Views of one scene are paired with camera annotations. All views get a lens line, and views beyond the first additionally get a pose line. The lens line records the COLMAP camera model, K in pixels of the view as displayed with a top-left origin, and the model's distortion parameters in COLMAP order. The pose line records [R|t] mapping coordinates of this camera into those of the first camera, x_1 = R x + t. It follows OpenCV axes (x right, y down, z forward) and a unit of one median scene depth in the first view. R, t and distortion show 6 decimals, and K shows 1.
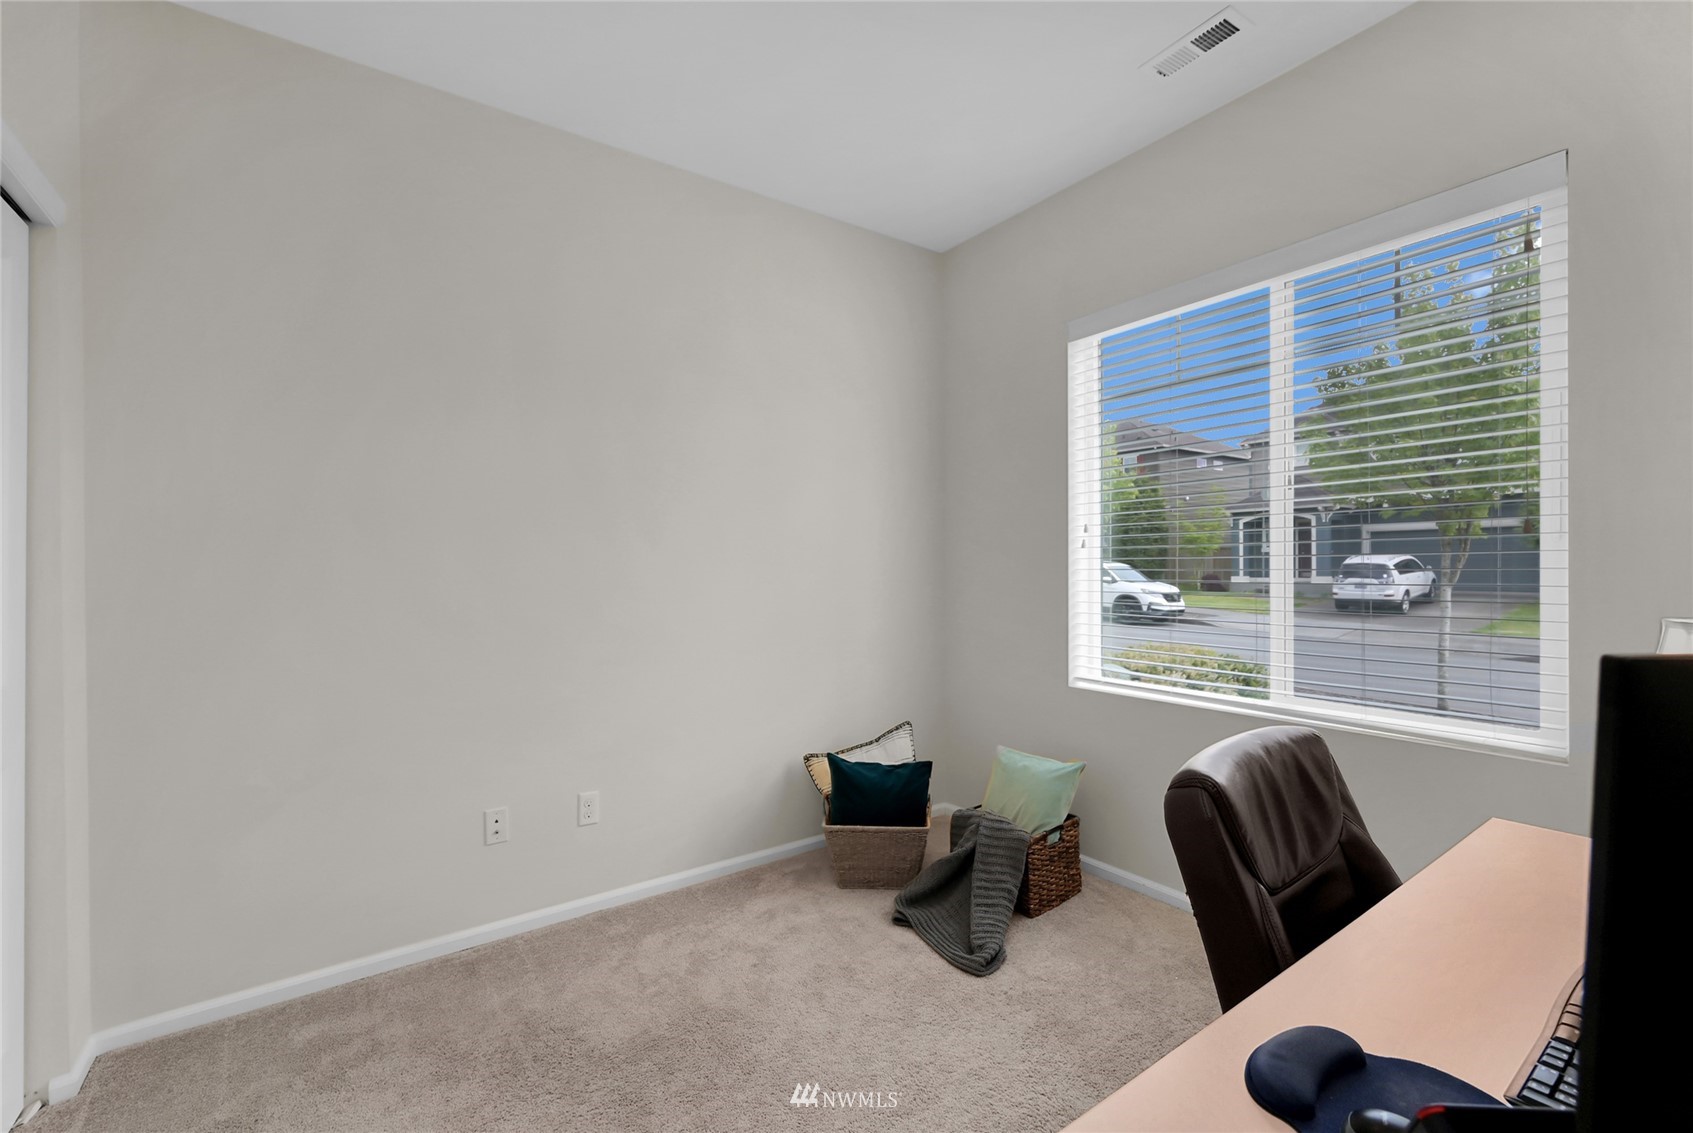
lens RADIAL K [[666.4, 0, 846.5], [0, 666.4, 566.5], [0, 0, 1]] dist [0.000768, 0.000722]
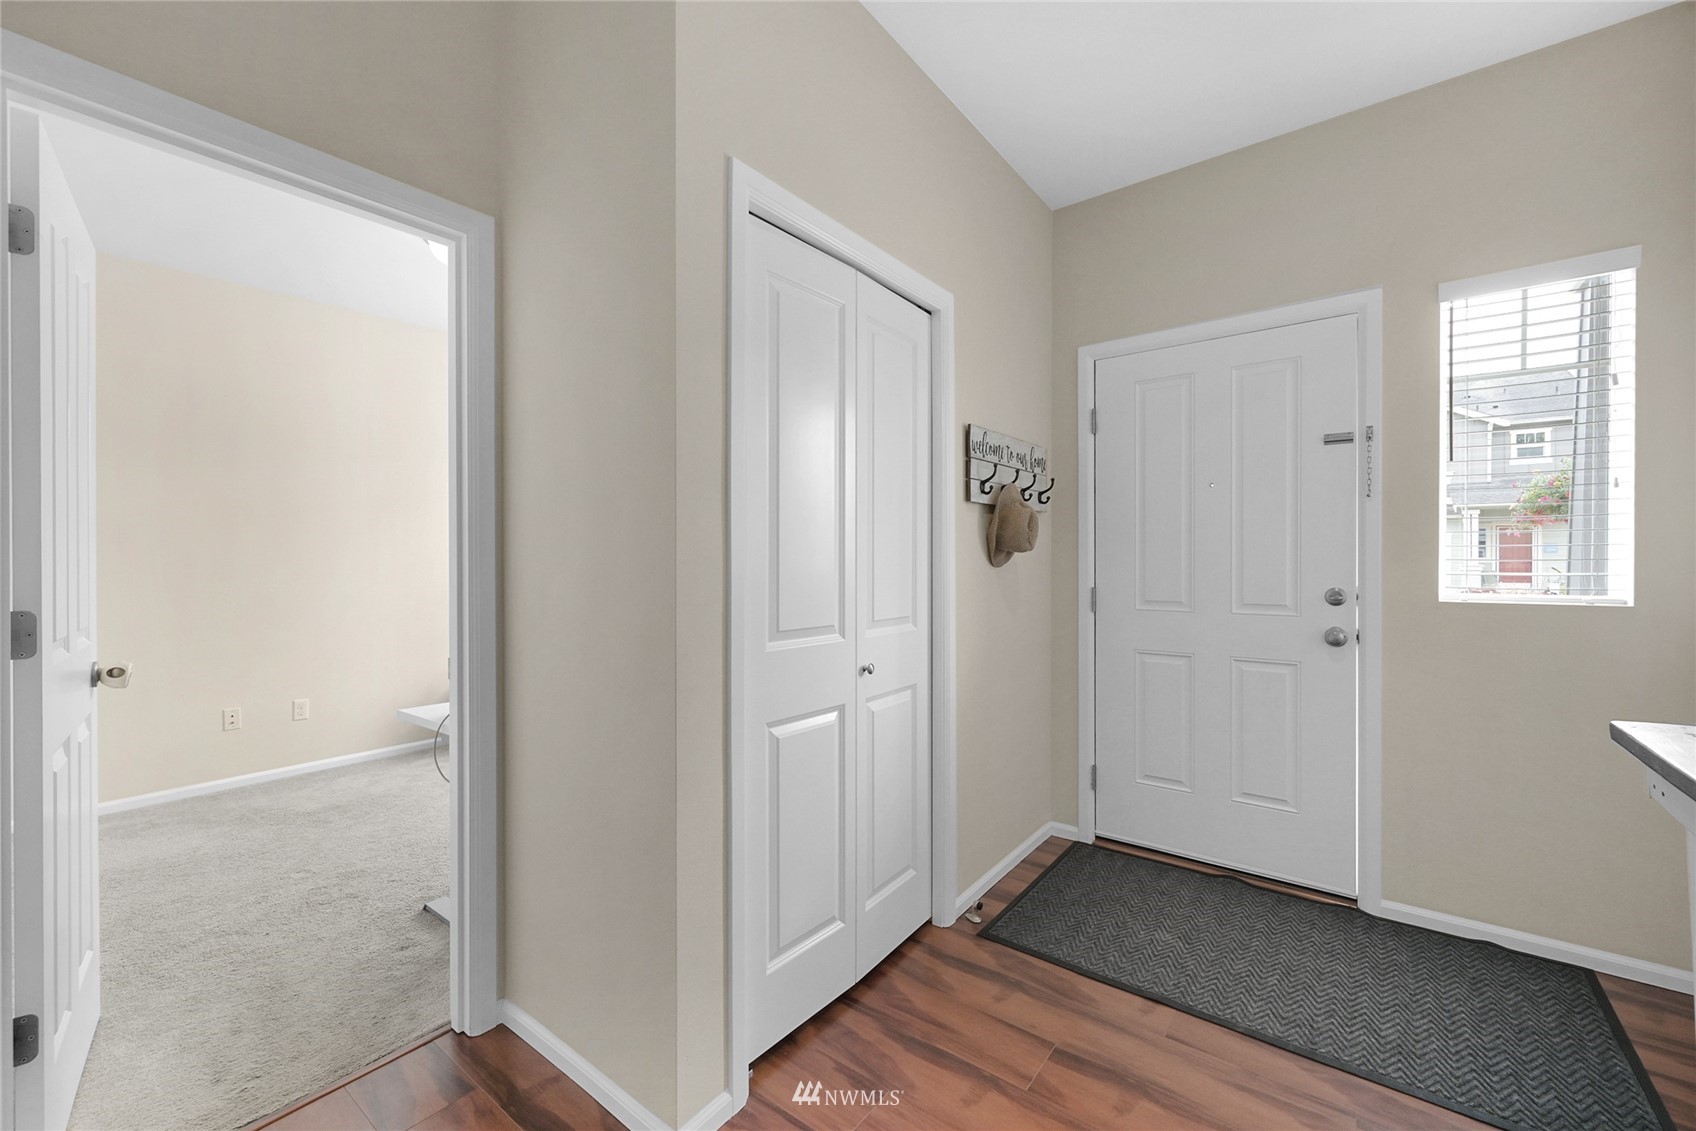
lens RADIAL K [[667.6, 0, 848.0], [0, 667.6, 565.5], [0, 0, 1]] dist [0.000768, 0.000722]
pose [[0.958918, 0.000881, 0.283681, 0.475908], [-0.002698, 0.999978, 0.006014, 0.002927], [-0.283670, -0.006532, 0.958900, -1.037151]]
